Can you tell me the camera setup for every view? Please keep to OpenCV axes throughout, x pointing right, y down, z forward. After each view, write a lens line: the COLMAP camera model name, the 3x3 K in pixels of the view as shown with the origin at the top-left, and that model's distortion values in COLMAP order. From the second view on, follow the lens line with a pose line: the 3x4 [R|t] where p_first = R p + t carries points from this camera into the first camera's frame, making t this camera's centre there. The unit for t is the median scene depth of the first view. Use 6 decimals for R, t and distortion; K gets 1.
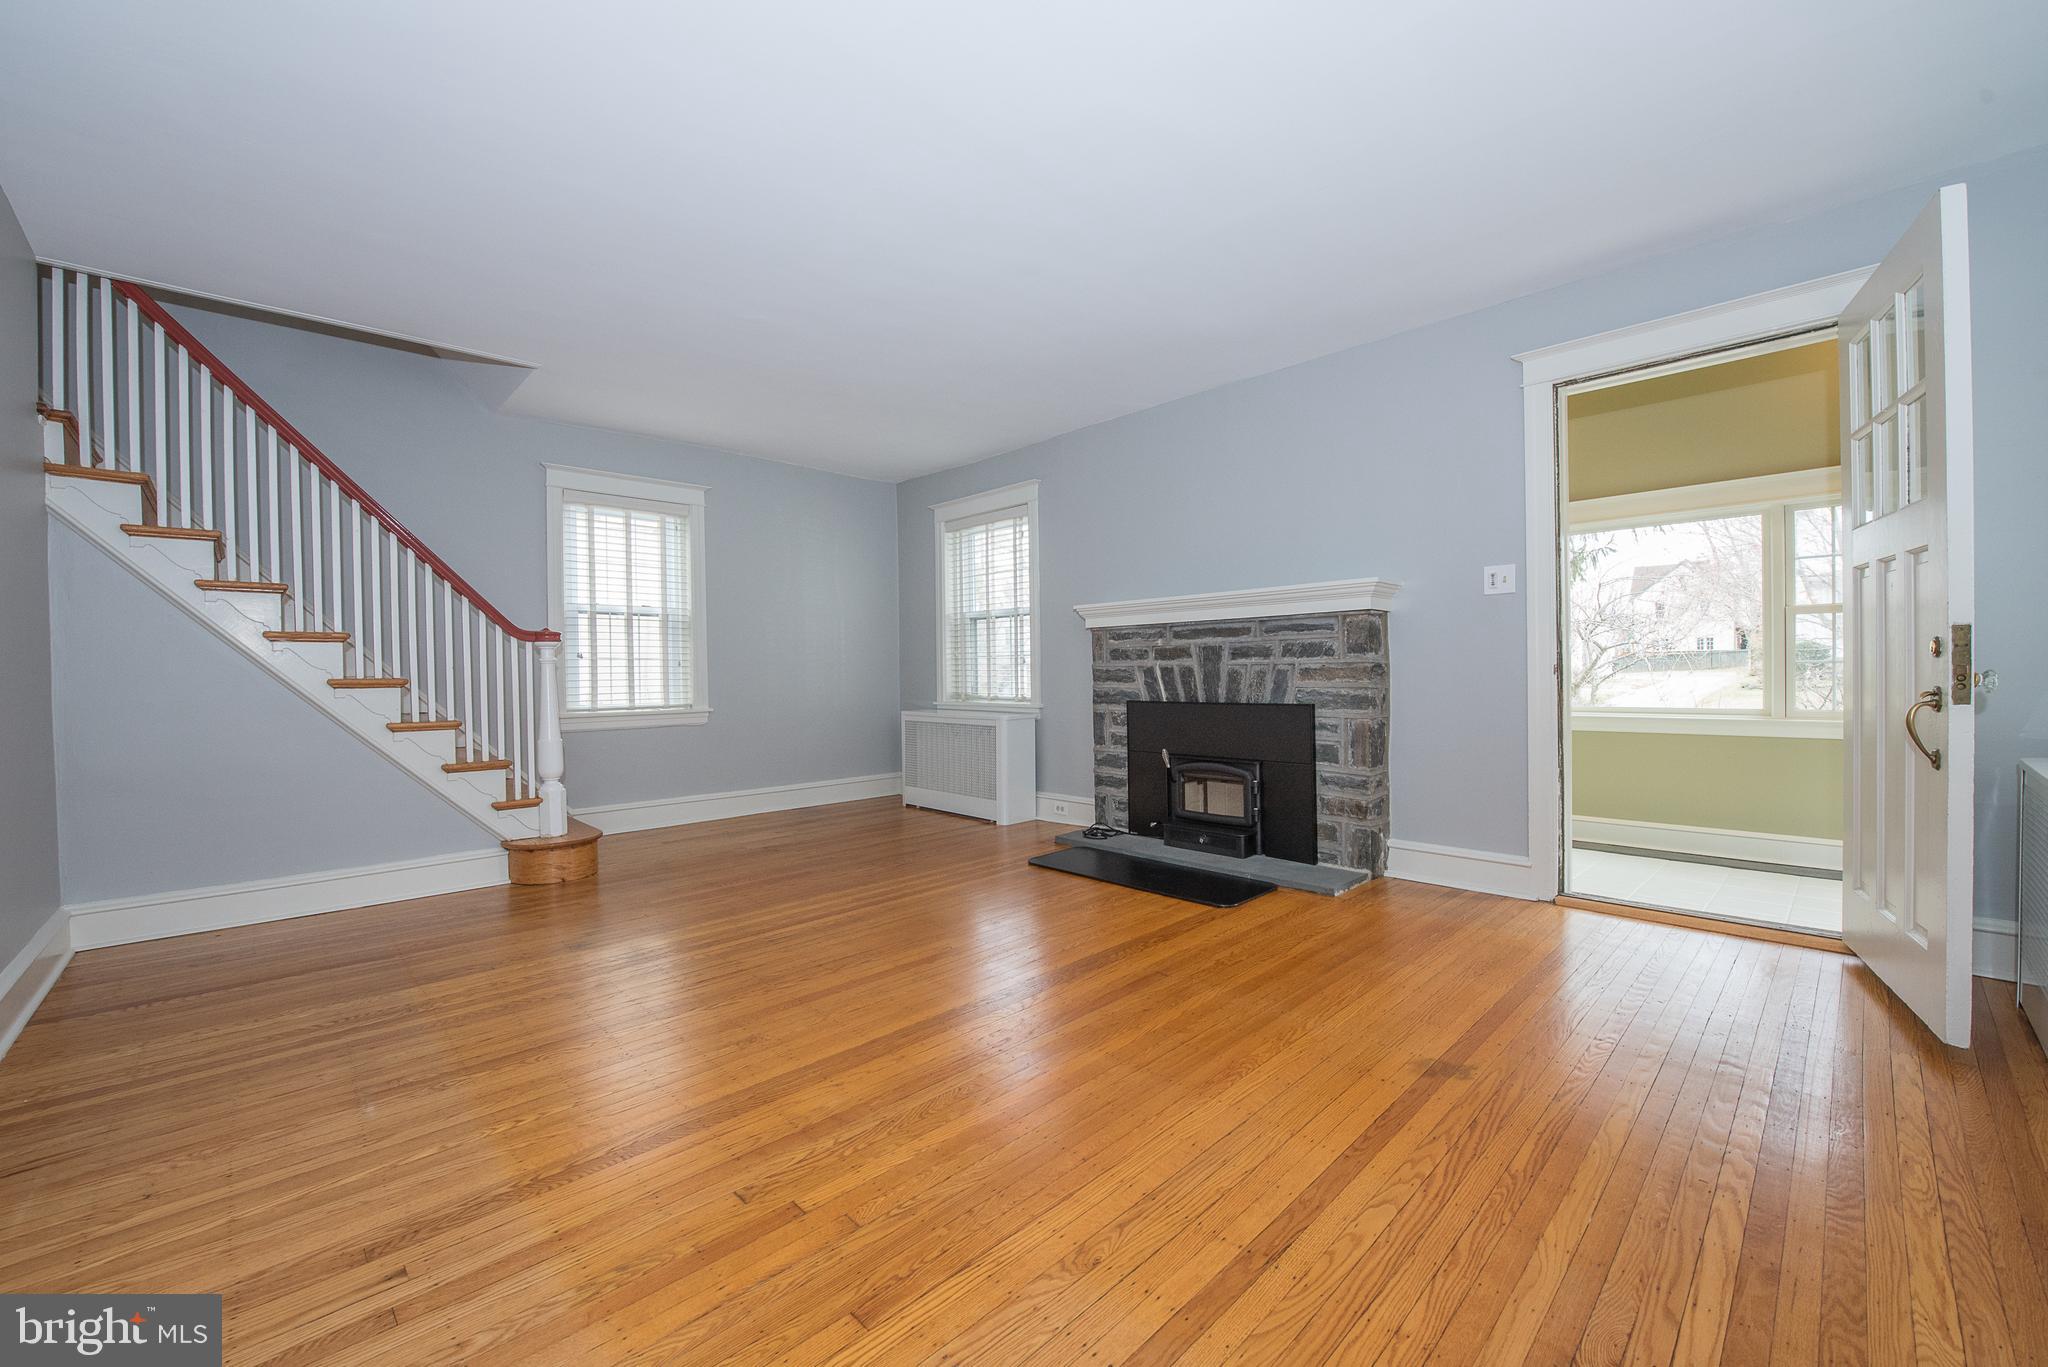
lens RADIAL K [[811.4, 0, 1020.4], [0, 811.4, 683.1], [0, 0, 1]] dist [-0.016160, -0.002436]
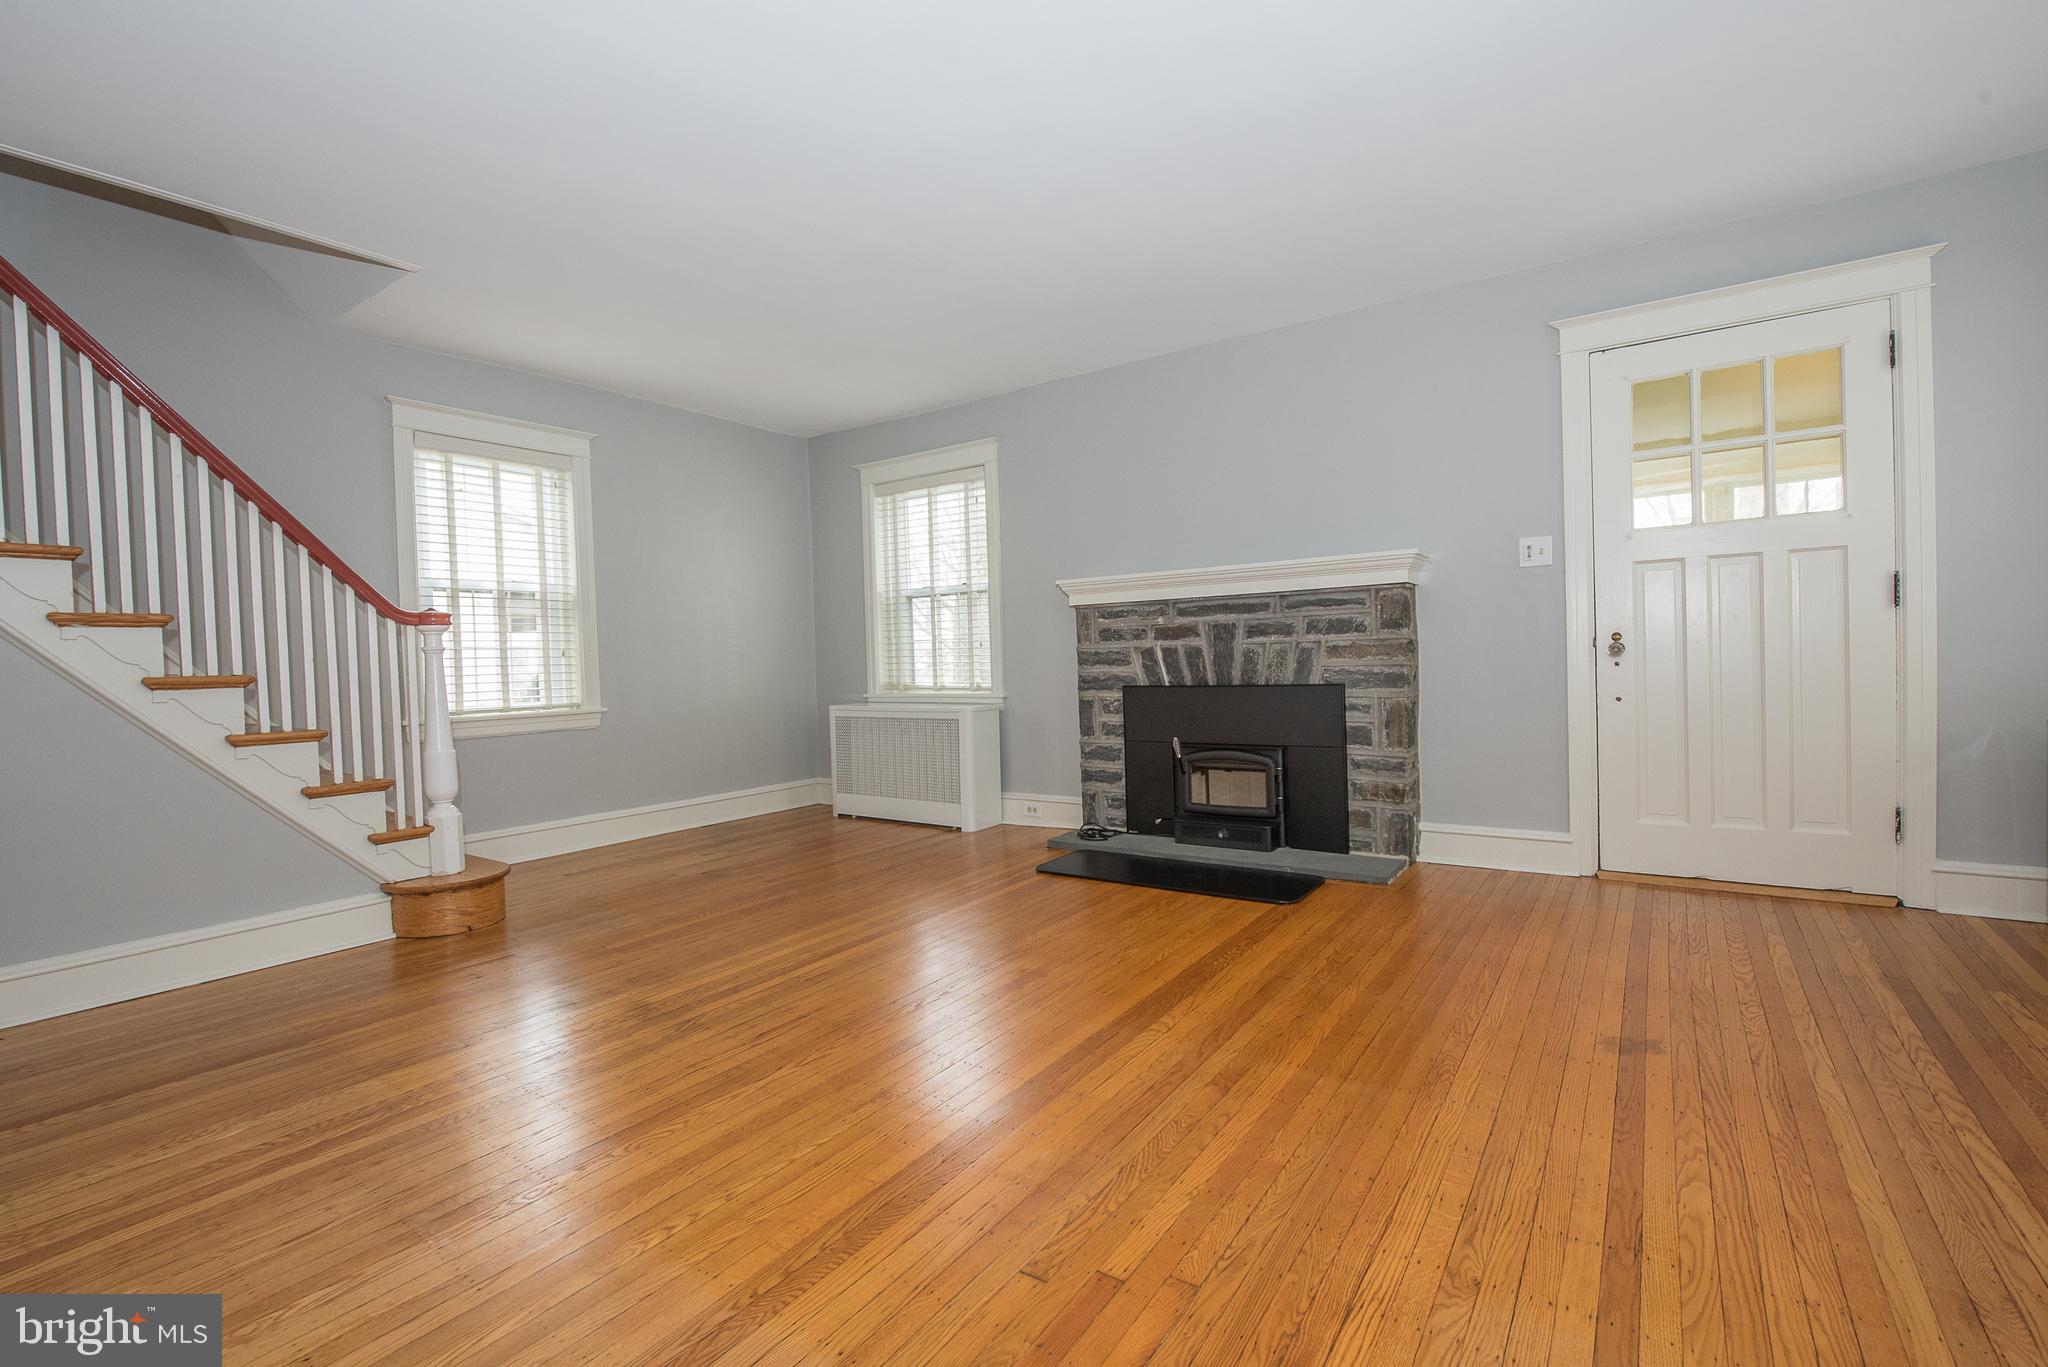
lens RADIAL K [[911.4, 0, 1024.0], [0, 911.4, 683.5], [0, 0, 1]] dist [-0.014194, -0.000863]
pose [[0.981183, -0.021671, 0.191859, -0.194619], [0.019613, 0.999728, 0.012619, 0.004776], [-0.192081, -0.008619, 0.981341, 0.031360]]
